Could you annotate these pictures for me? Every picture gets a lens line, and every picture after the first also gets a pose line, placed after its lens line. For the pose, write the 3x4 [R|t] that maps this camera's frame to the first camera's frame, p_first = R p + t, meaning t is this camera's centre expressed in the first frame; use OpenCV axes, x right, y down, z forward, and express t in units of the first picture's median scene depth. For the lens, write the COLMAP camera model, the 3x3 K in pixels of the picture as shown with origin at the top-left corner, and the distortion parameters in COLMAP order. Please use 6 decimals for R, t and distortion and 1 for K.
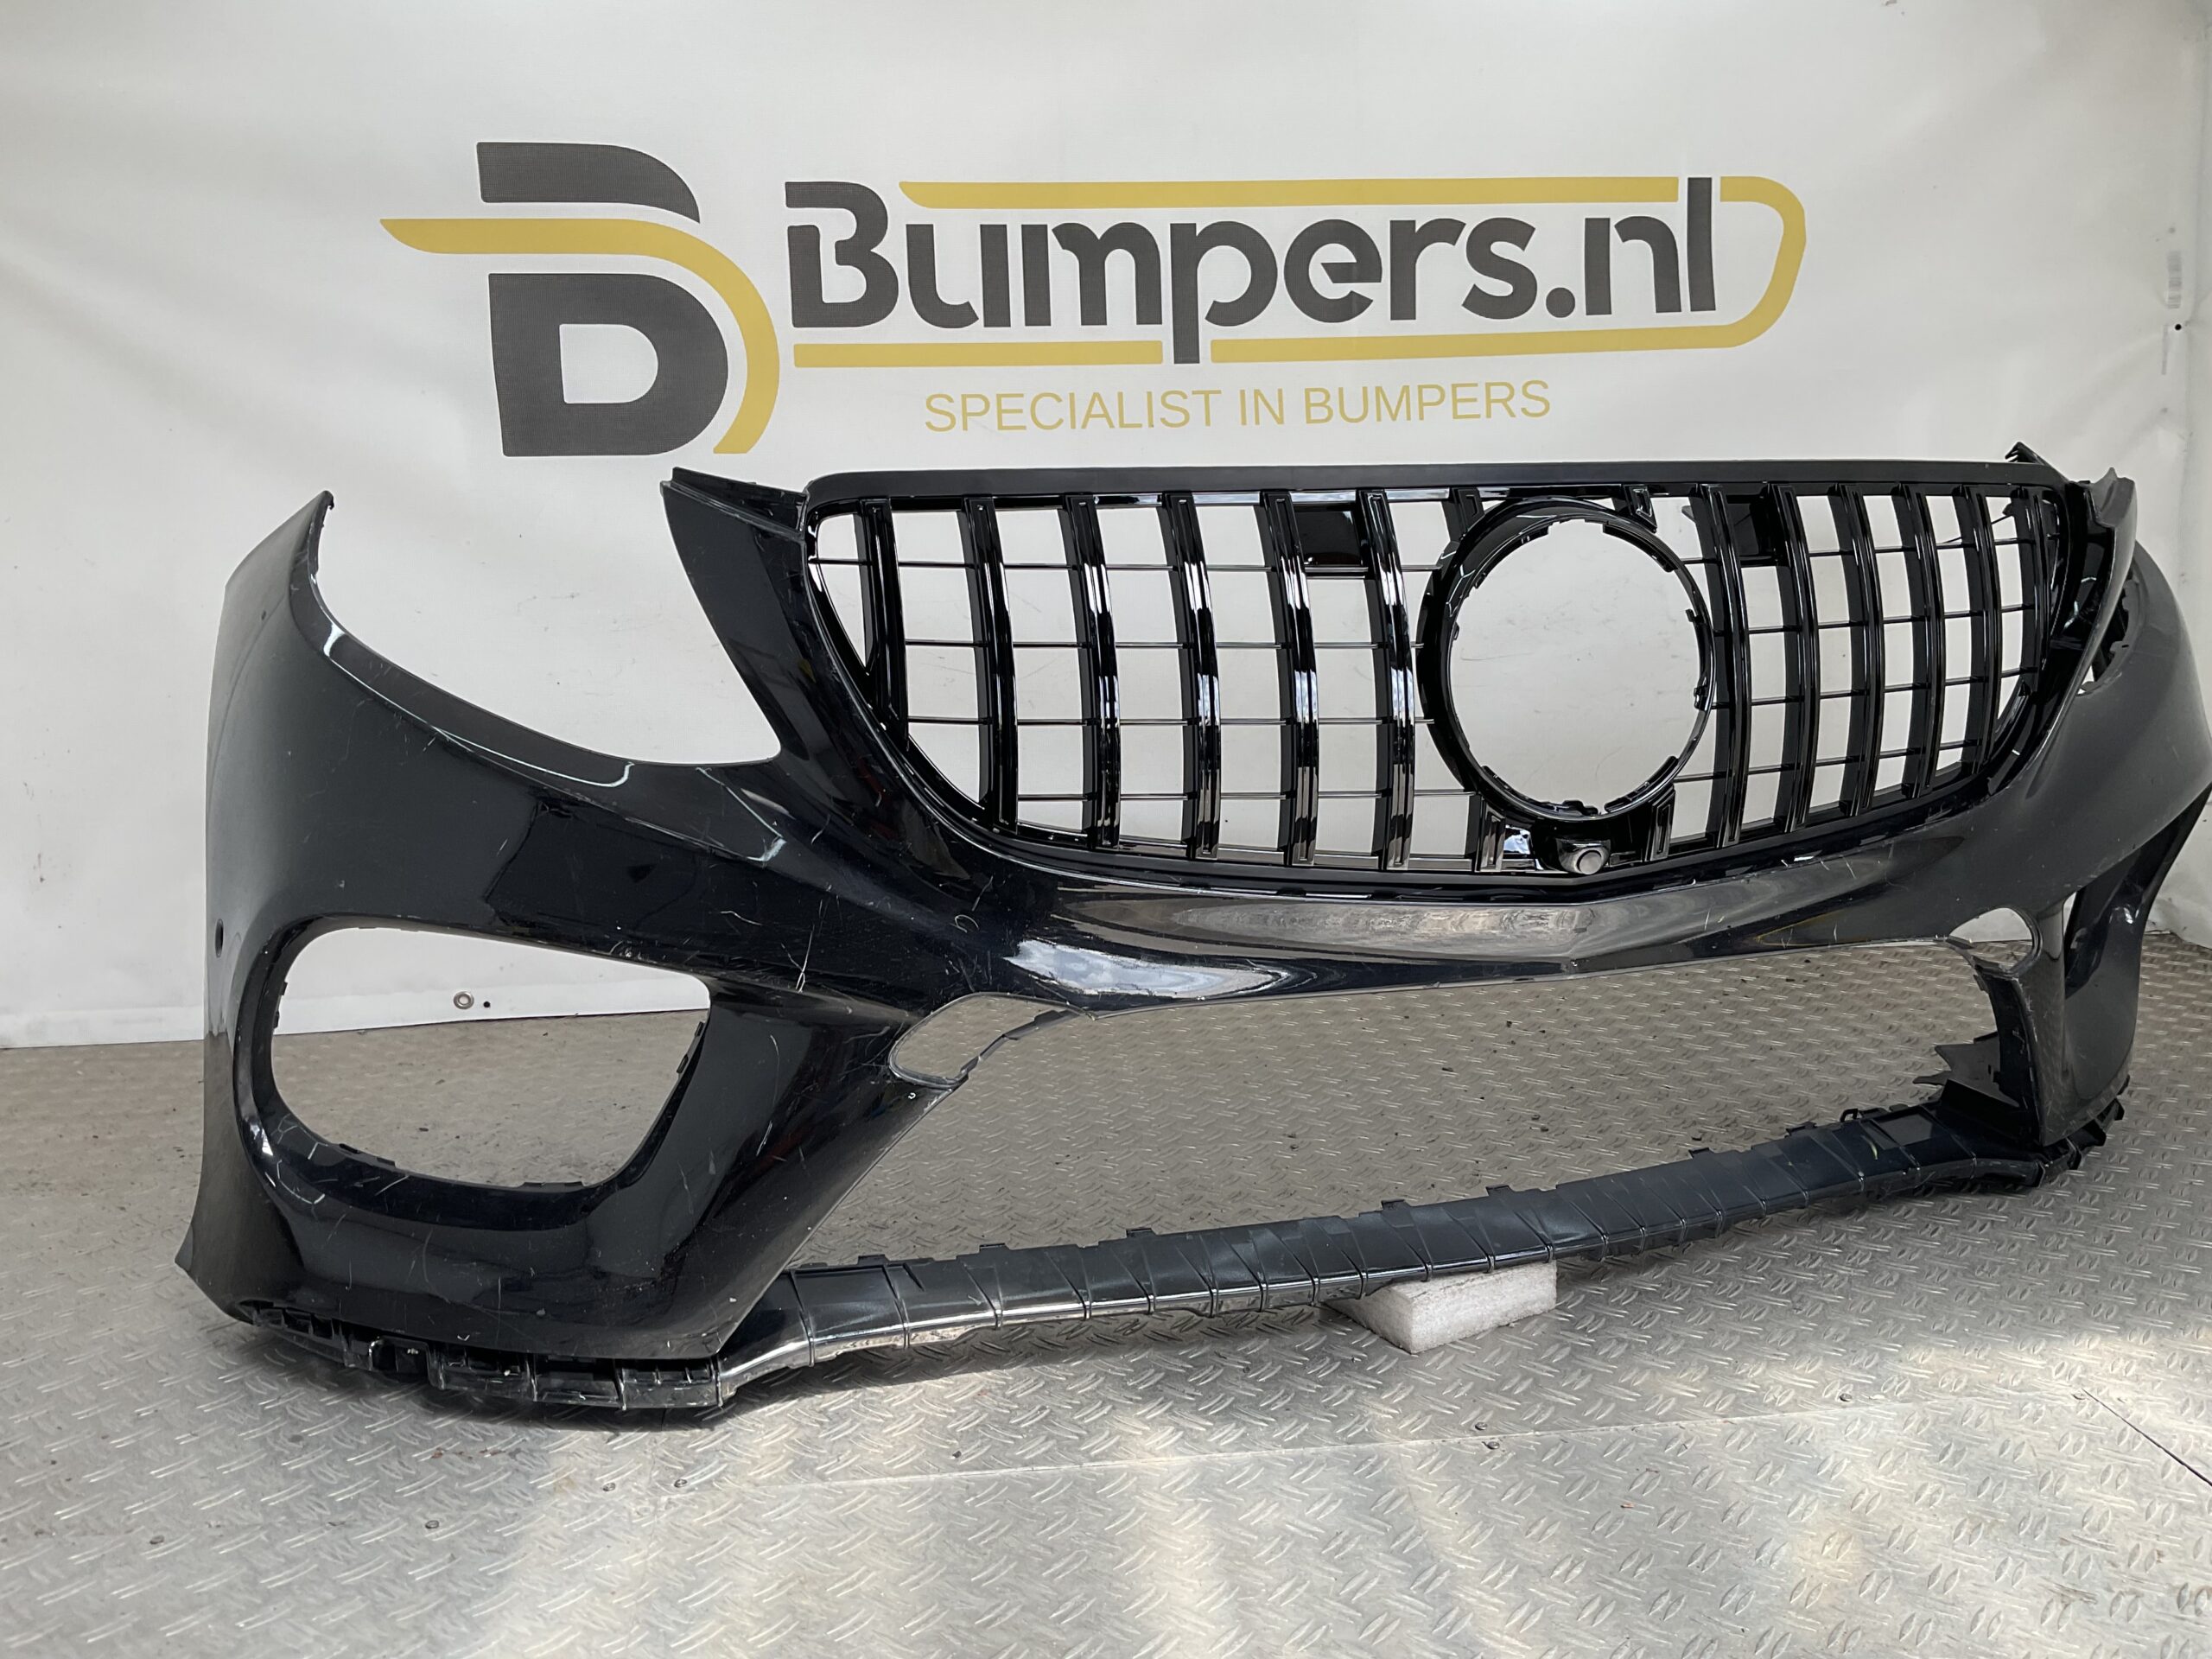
lens RADIAL K [[1818.9, 0, 1107.3], [0, 1818.9, 831.2], [0, 0, 1]] dist [0.127678, -0.258916]
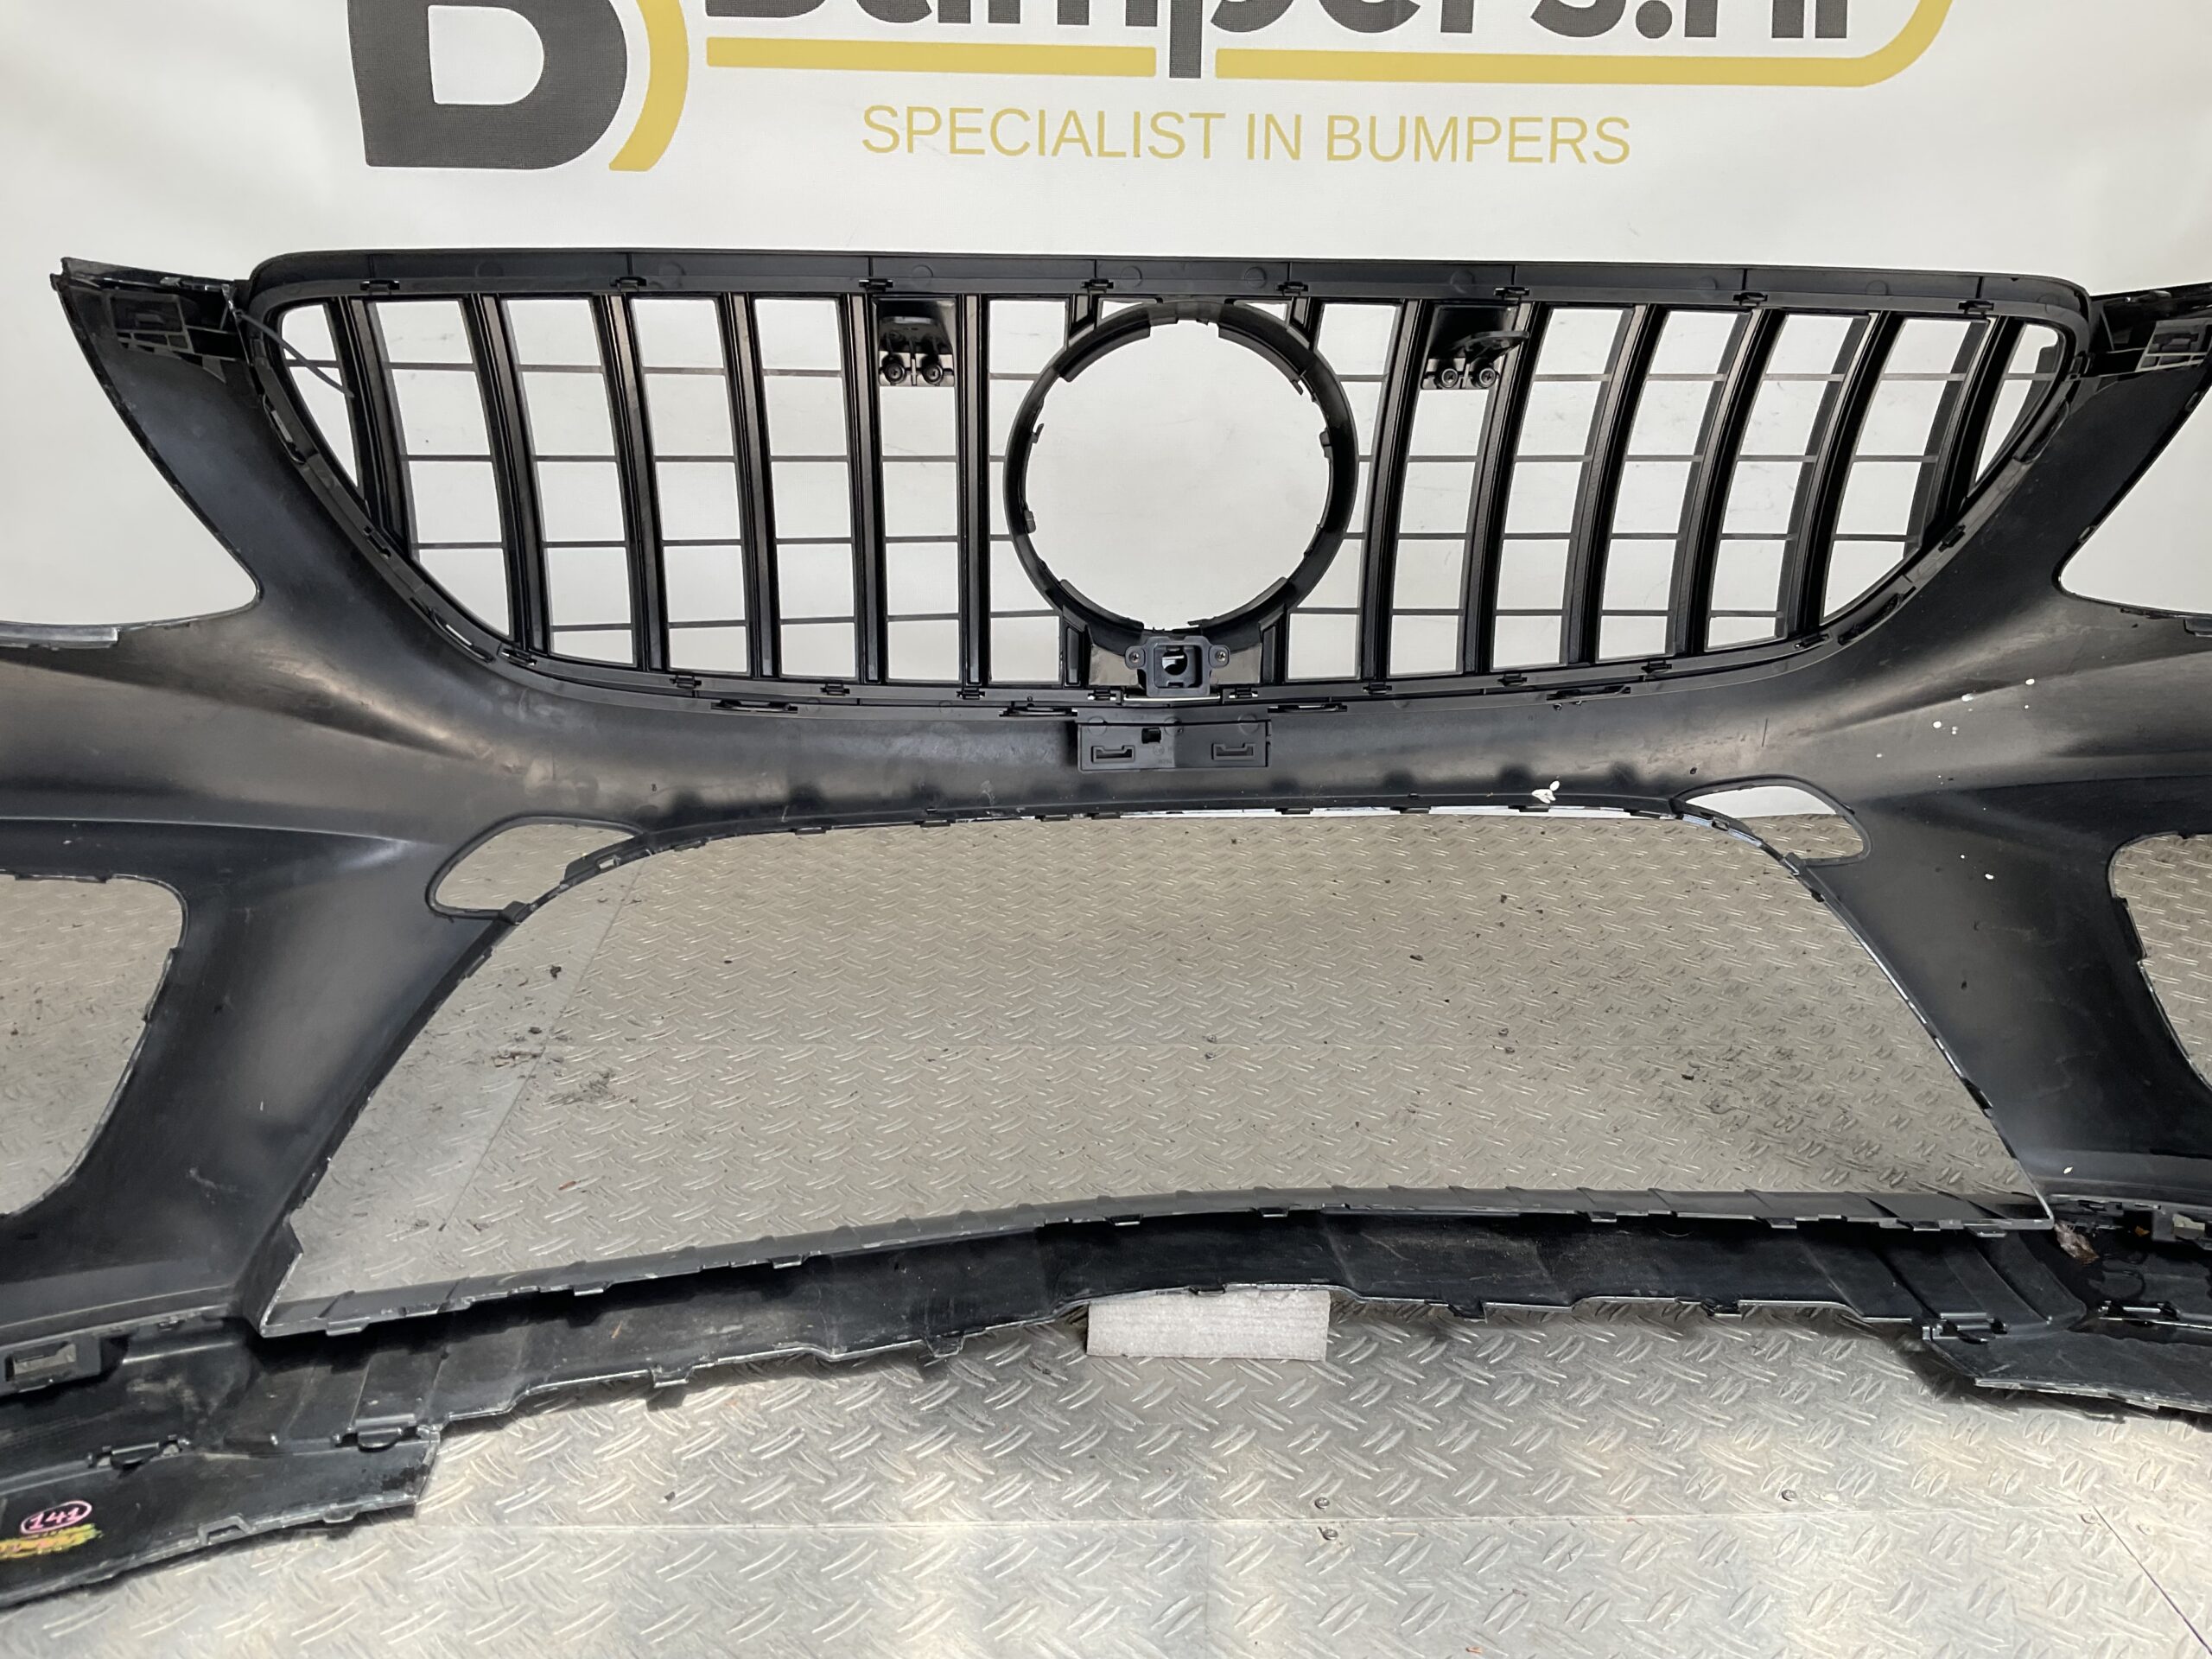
lens RADIAL K [[1811.8, 0, 1109.8], [0, 1811.8, 838.3], [0, 0, 1]] dist [0.093629, -0.182074]
pose [[0.996619, 0.061005, -0.055031, 0.077843], [-0.051616, 0.986040, 0.158307, -0.049235], [0.063921, -0.154931, 0.985855, 0.142178]]
